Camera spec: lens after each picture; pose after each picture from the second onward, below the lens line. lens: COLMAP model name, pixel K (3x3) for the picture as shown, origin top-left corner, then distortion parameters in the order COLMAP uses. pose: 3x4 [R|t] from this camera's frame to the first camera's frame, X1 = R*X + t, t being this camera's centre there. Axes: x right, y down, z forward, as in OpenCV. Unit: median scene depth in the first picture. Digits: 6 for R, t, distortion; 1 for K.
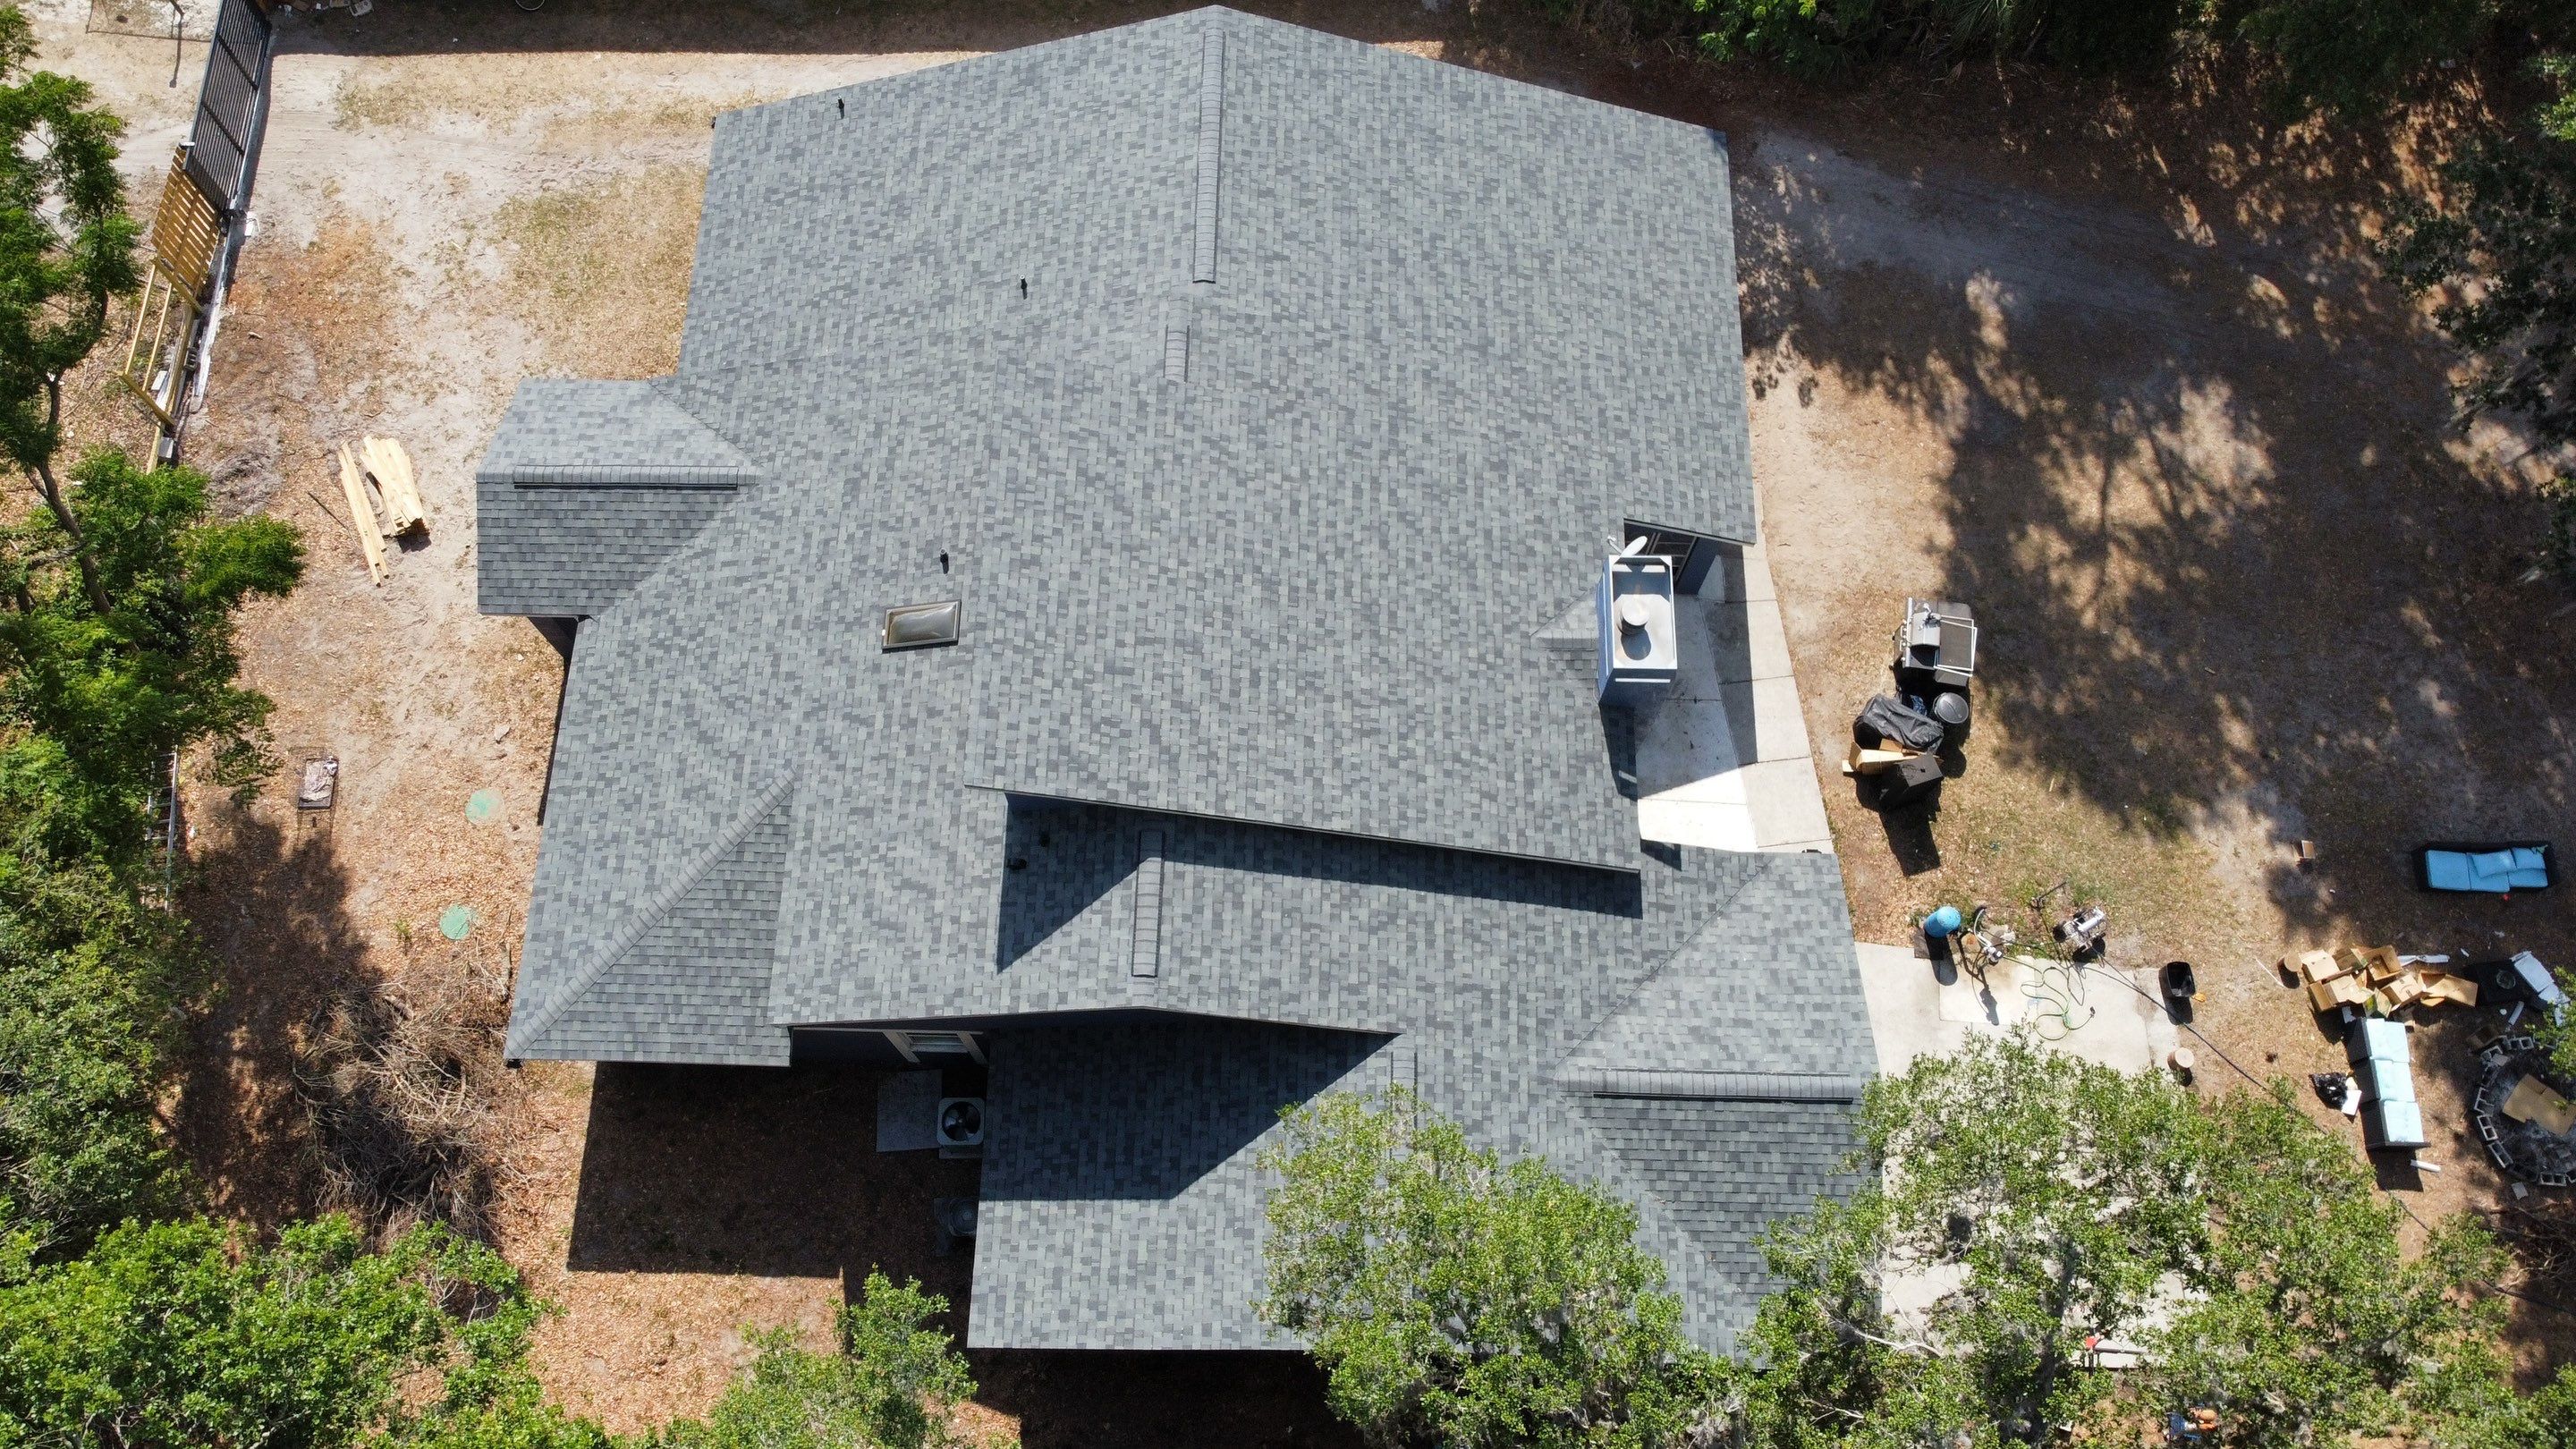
lens RADIAL K [[1945.2, 0, 1264.5], [0, 1945.2, 695.4], [0, 0, 1]] dist [0.007700, -0.022814]
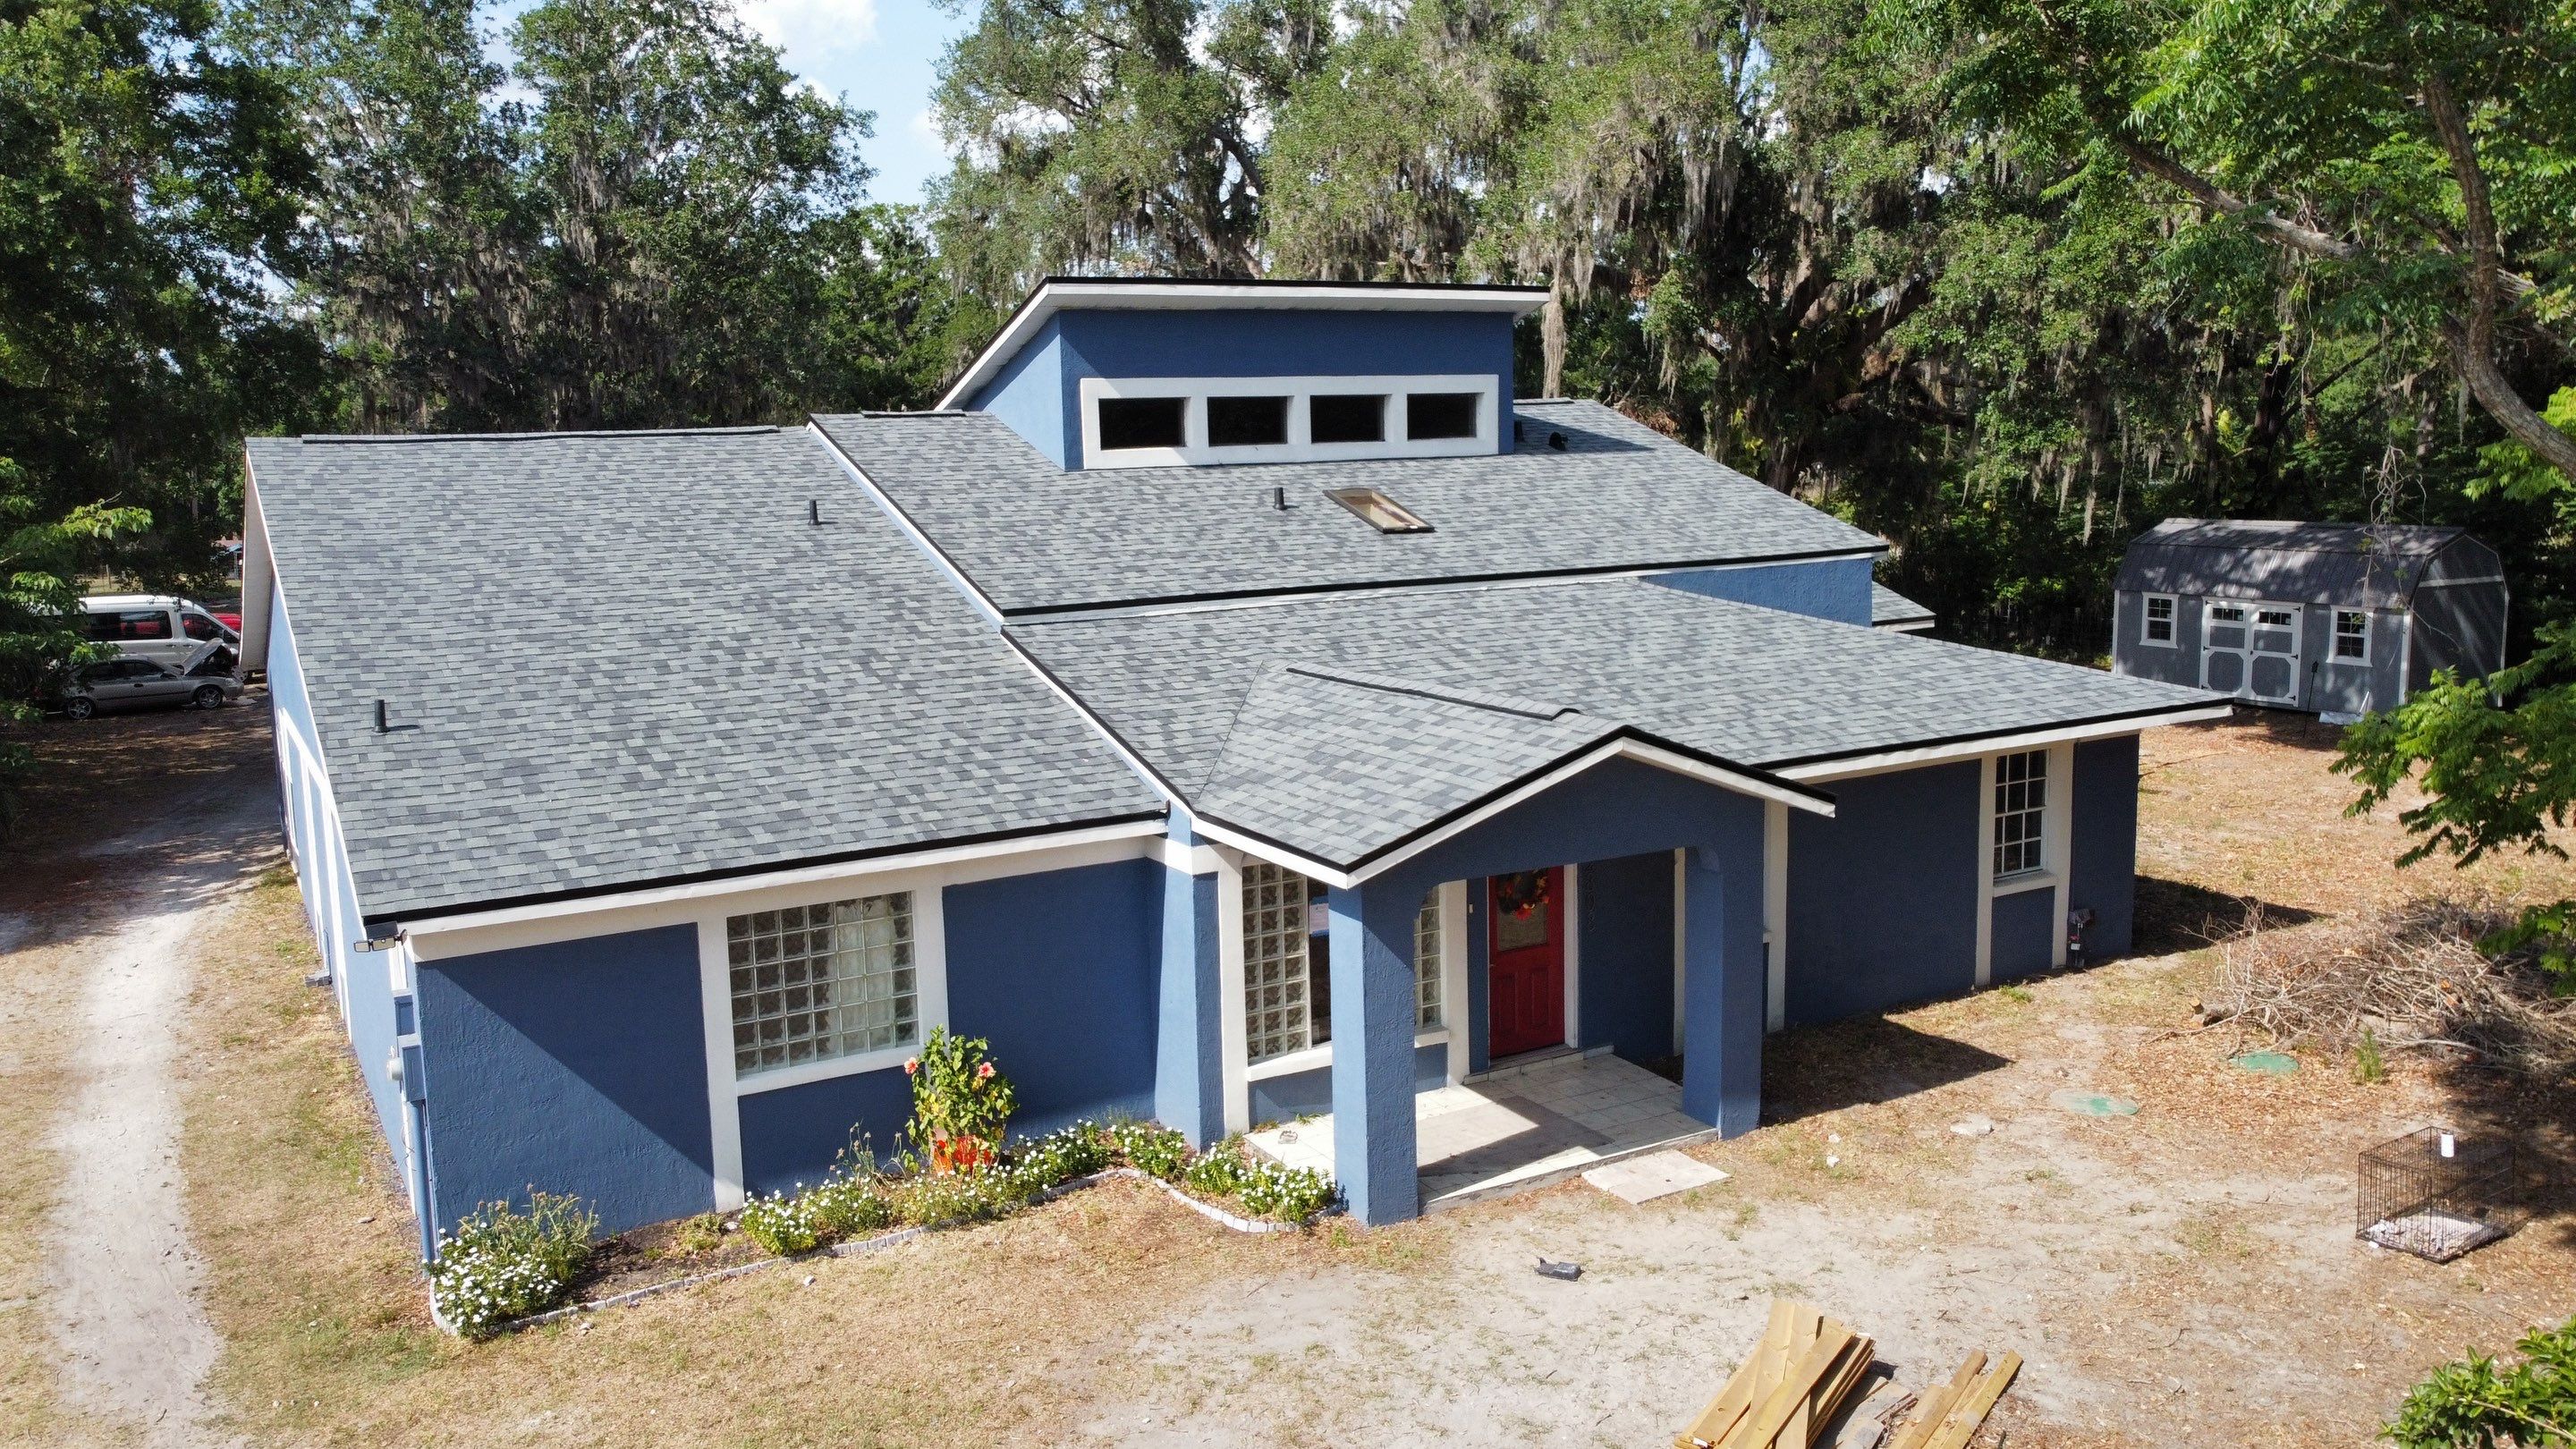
lens RADIAL K [[1945.2, 0, 1261.5], [0, 1945.2, 698.7], [0, 0, 1]] dist [0.007700, -0.022814]
pose [[-0.515792, -0.101319, 0.850701, -0.728885], [0.805666, 0.280278, 0.521868, -0.403613], [-0.291308, 0.954557, -0.062936, 1.051061]]
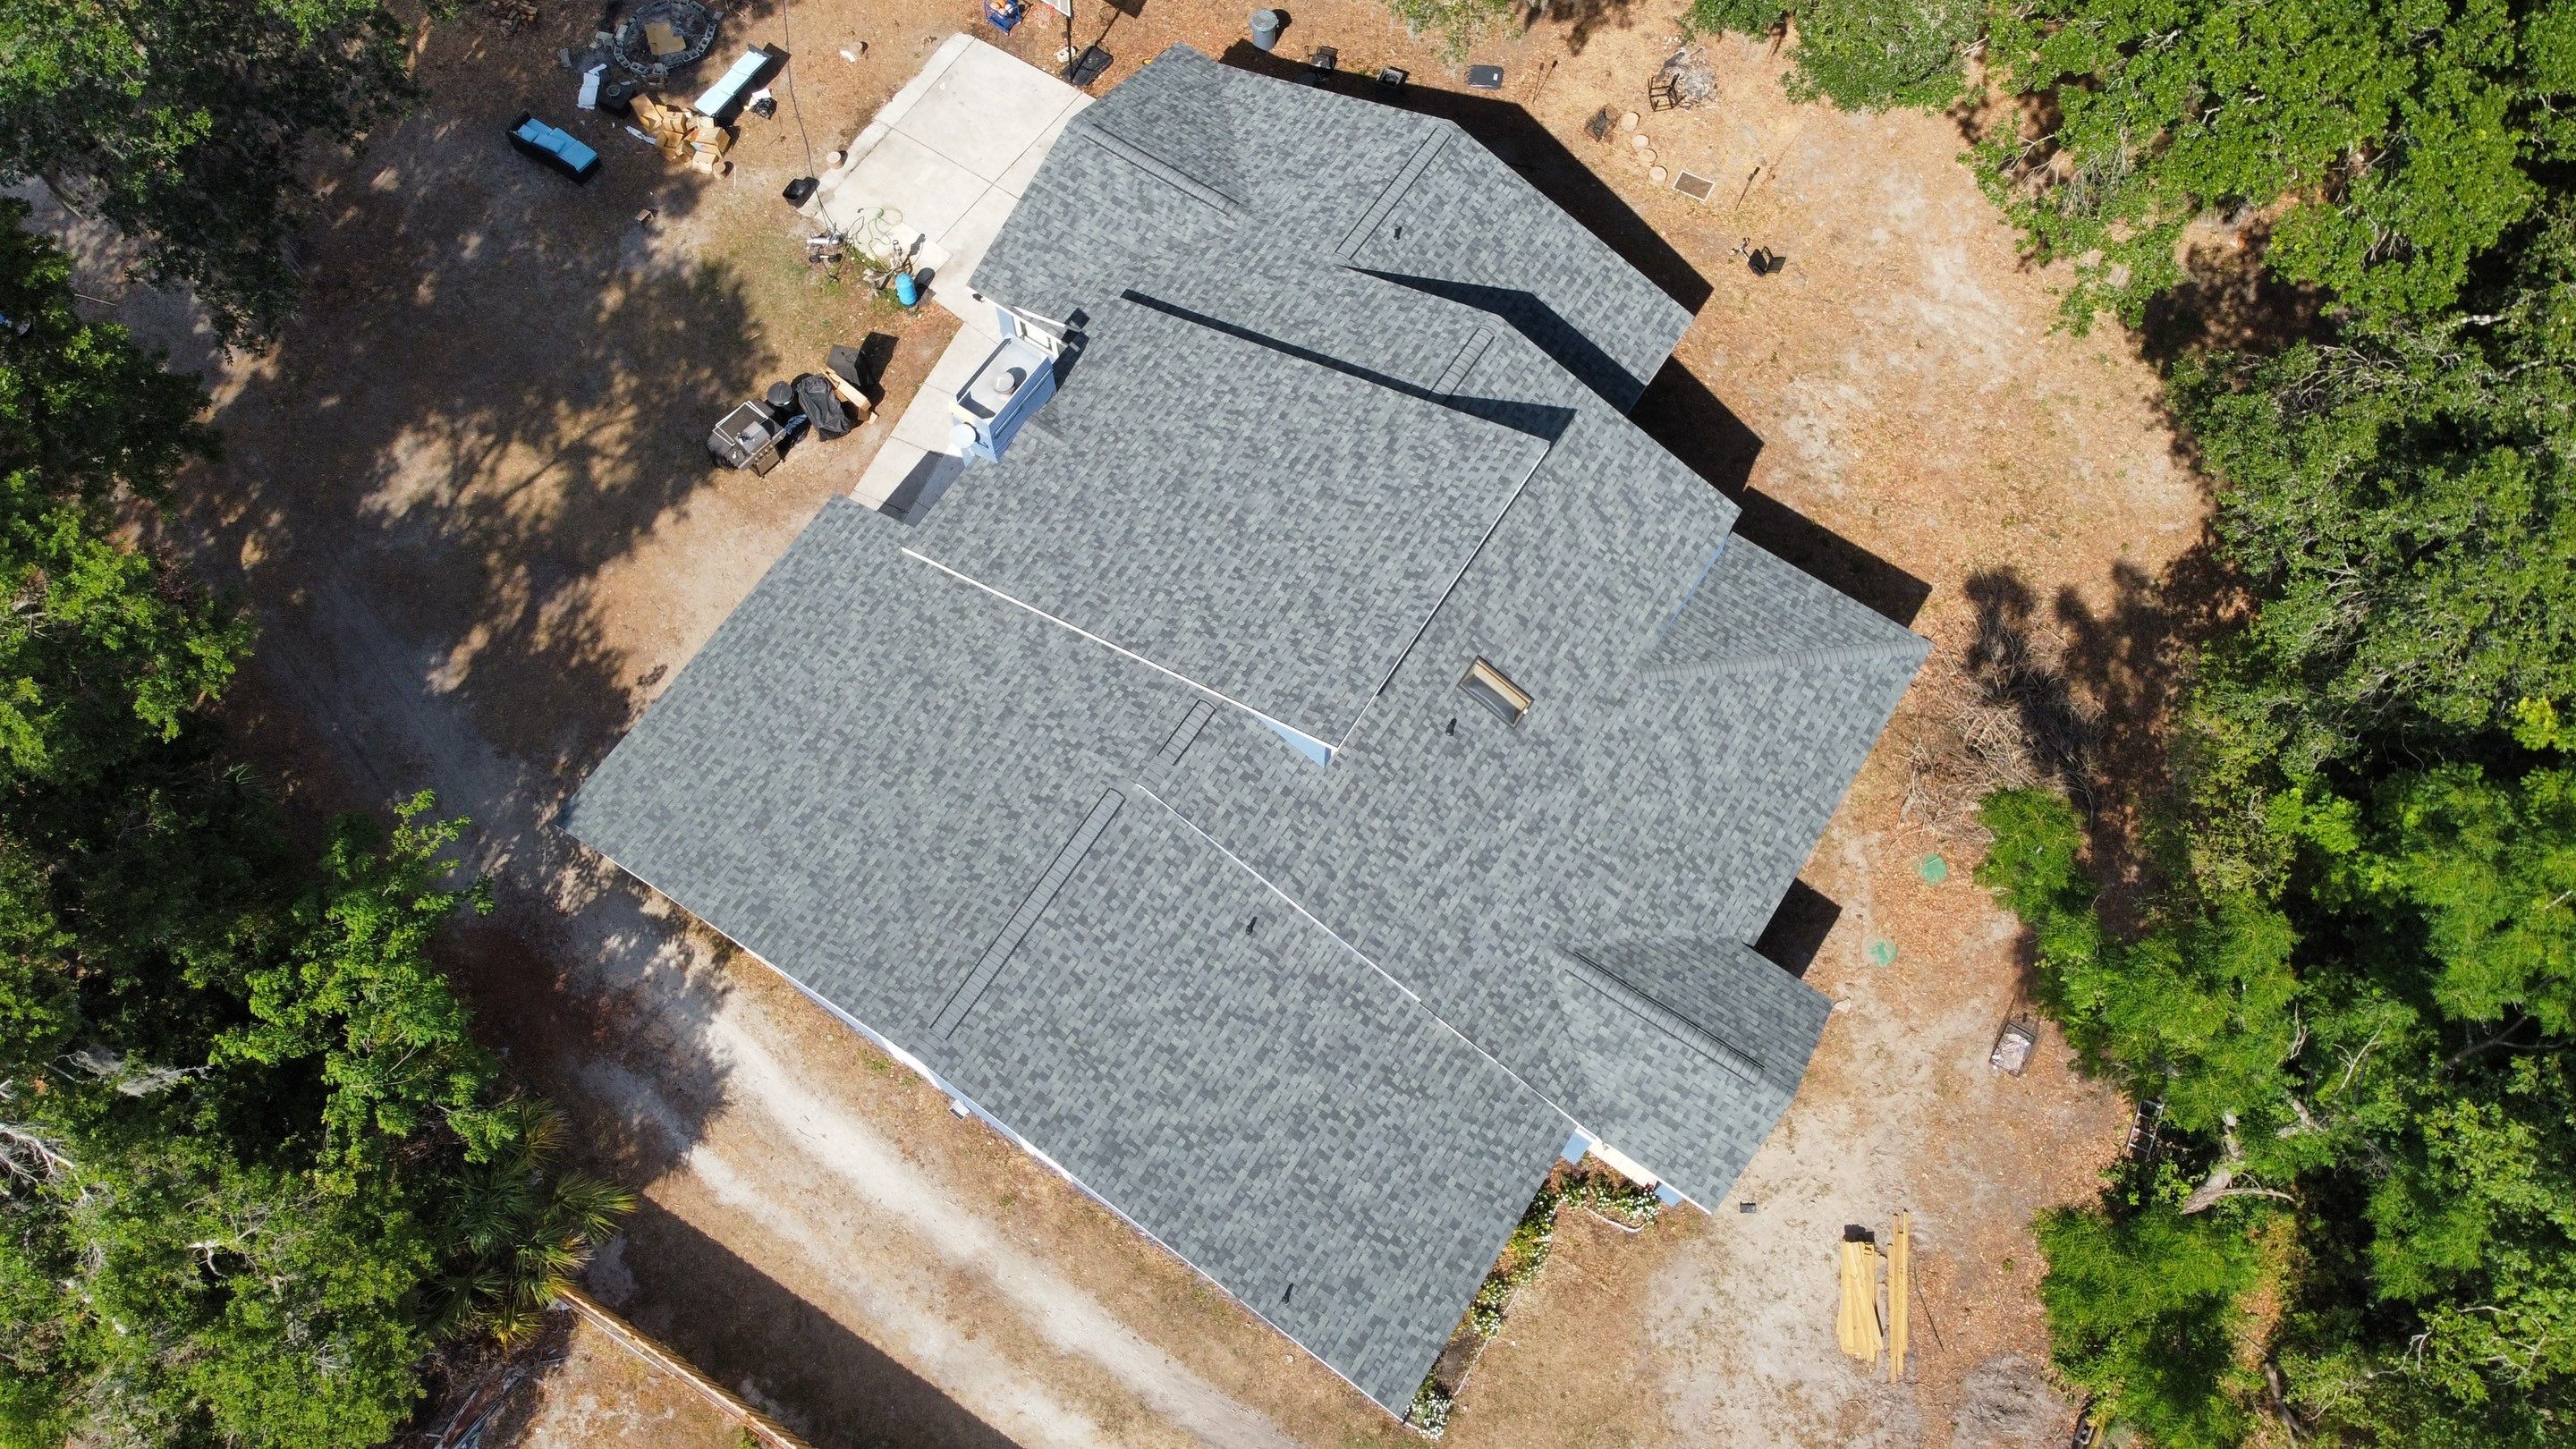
lens RADIAL K [[1920.1, 0, 1246.6], [0, 1920.1, 703.3], [0, 0, 1]] dist [0.007593, -0.011295]
pose [[-0.841385, -0.490347, 0.227225, -0.293308], [0.507853, -0.573594, 0.642709, -0.792533], [-0.184816, 0.656163, 0.731638, 0.182099]]
